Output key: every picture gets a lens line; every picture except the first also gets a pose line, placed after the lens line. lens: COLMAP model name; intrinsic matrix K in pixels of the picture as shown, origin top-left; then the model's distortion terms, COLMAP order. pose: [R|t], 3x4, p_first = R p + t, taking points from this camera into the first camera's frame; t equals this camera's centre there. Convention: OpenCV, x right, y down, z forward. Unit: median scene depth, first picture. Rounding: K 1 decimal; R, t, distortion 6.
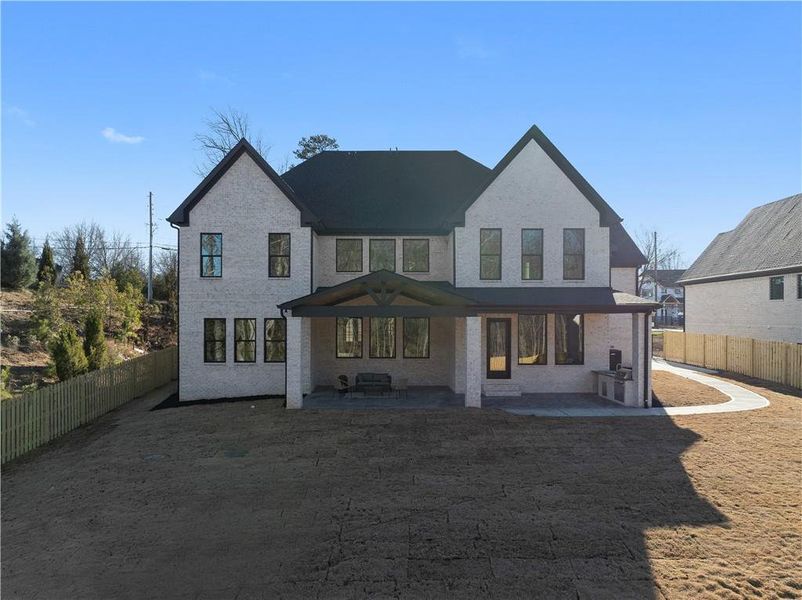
lens RADIAL K [[591.1, 0, 401.0], [0, 591.1, 300.0], [0, 0, 1]] dist [-0.012665, 0.000162]
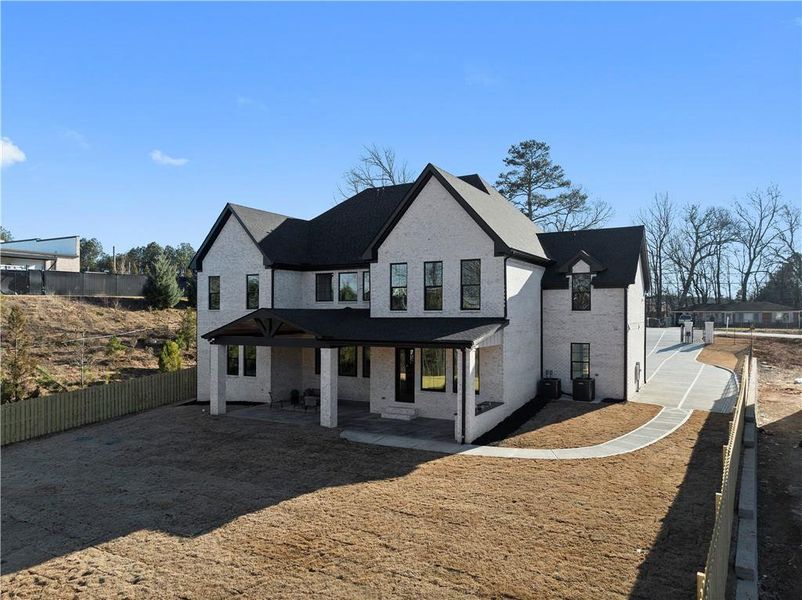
lens RADIAL K [[591.1, 0, 401.0], [0, 591.1, 300.0], [0, 0, 1]] dist [-0.012665, 0.000162]
pose [[0.859321, -0.010290, -0.511332, 0.711501], [0.015464, 0.999863, 0.005868, -0.059585], [0.511202, -0.012950, 0.859363, 0.069395]]
